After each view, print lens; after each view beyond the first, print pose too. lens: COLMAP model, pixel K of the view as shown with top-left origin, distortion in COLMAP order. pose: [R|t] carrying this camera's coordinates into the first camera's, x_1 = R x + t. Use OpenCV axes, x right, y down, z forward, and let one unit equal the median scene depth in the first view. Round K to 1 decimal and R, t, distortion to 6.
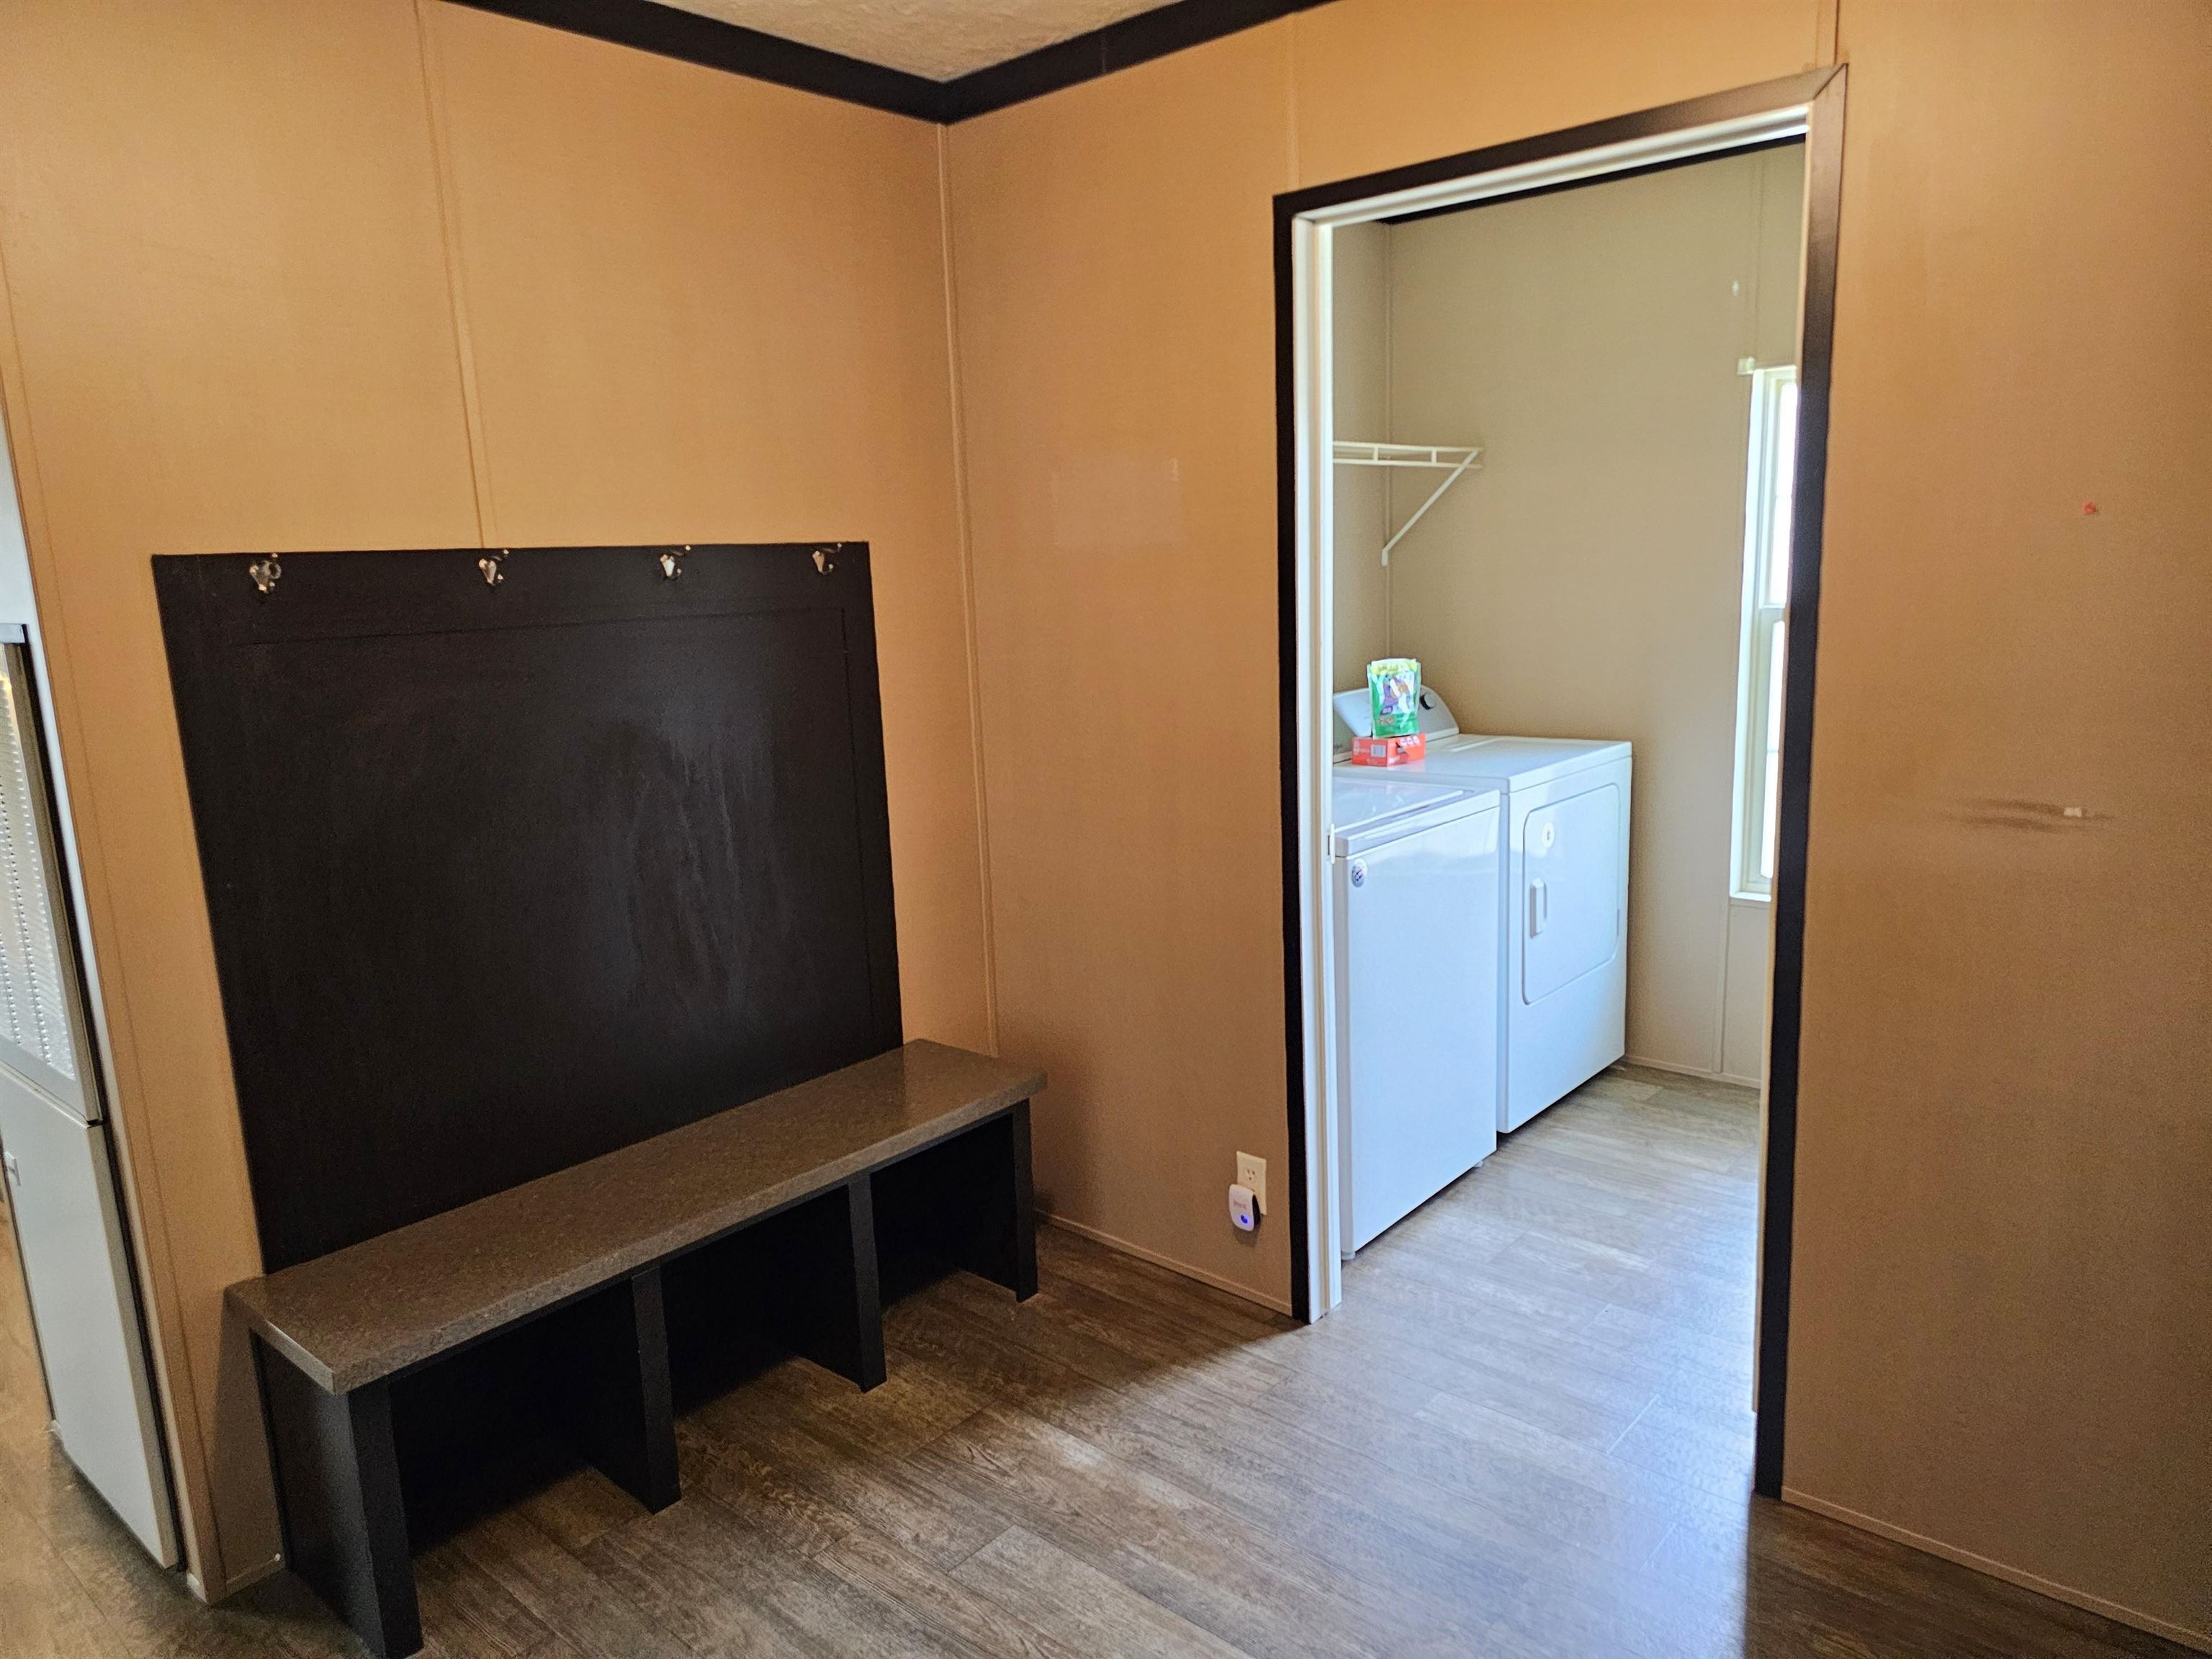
lens RADIAL K [[1488.4, 0, 1106.0], [0, 1488.4, 829.5], [0, 0, 1]] dist [0.006028, -0.005096]
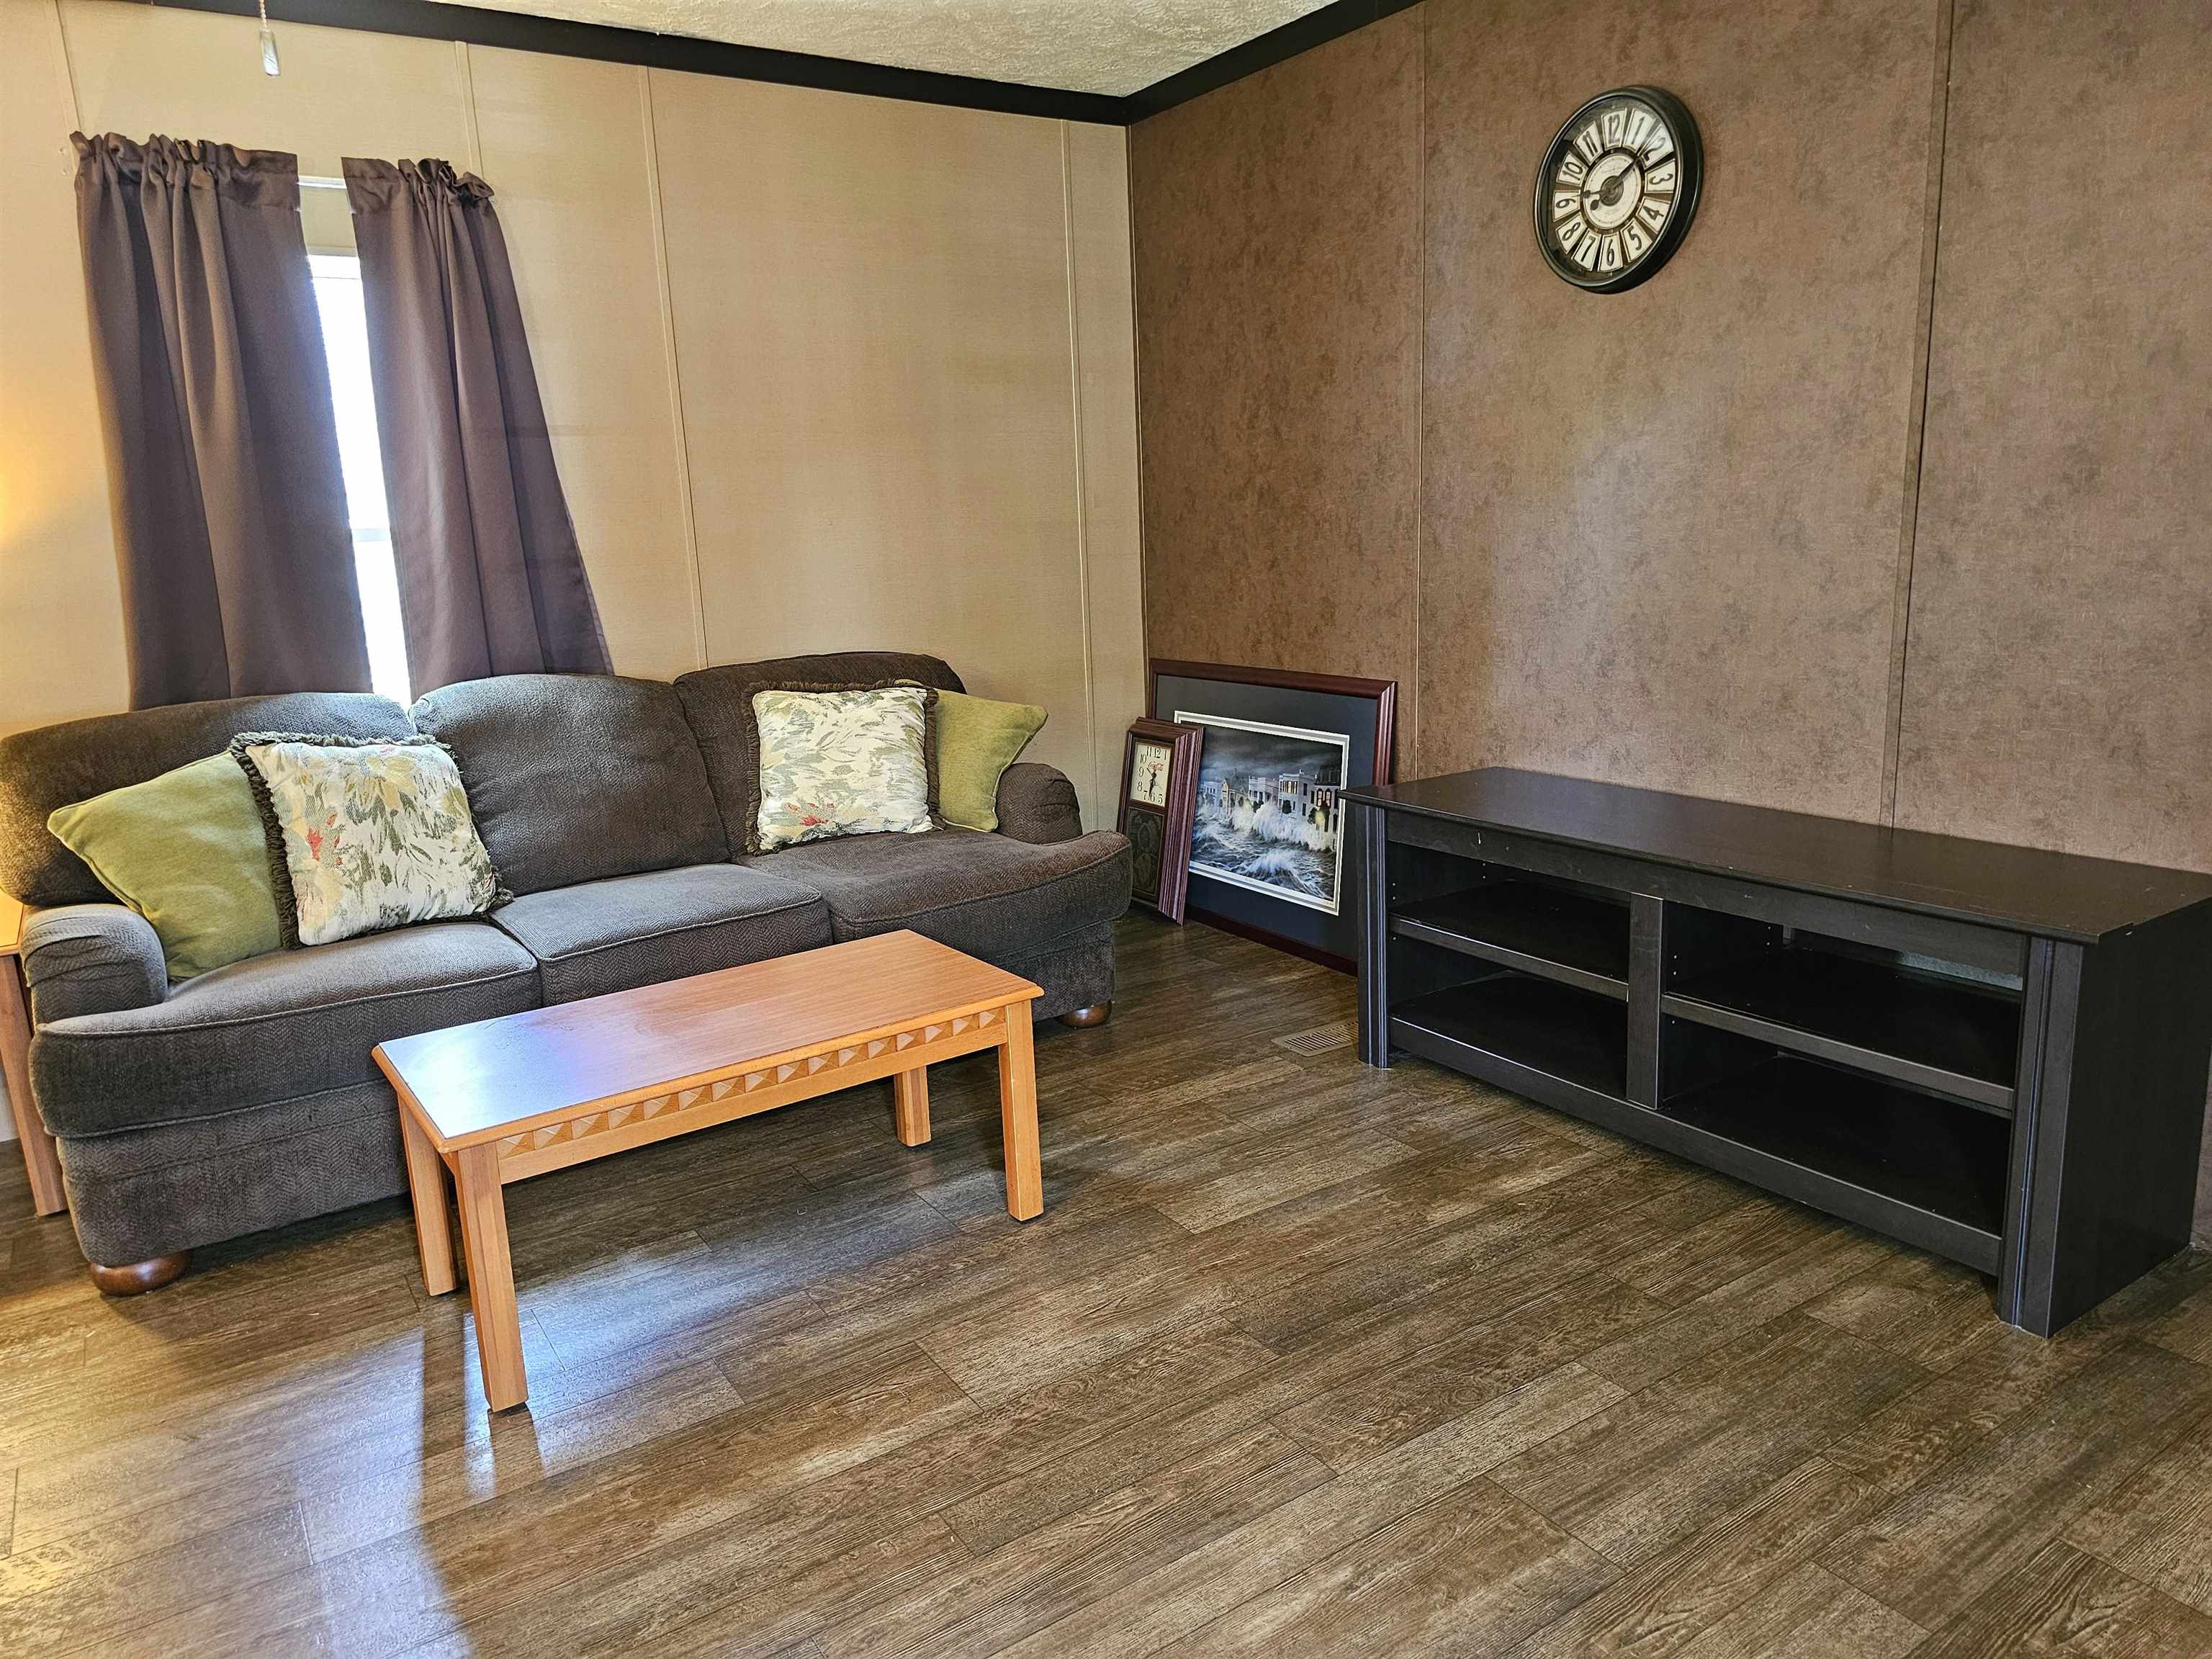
lens RADIAL K [[1473.0, 0, 1106.0], [0, 1473.0, 829.5], [0, 0, 1]] dist [0.060941, -0.069352]
pose [[-0.265863, 0.251348, -0.930667, 0.839507], [-0.122300, 0.948817, 0.291187, -0.092344], [0.956221, 0.191236, -0.221516, 0.738821]]
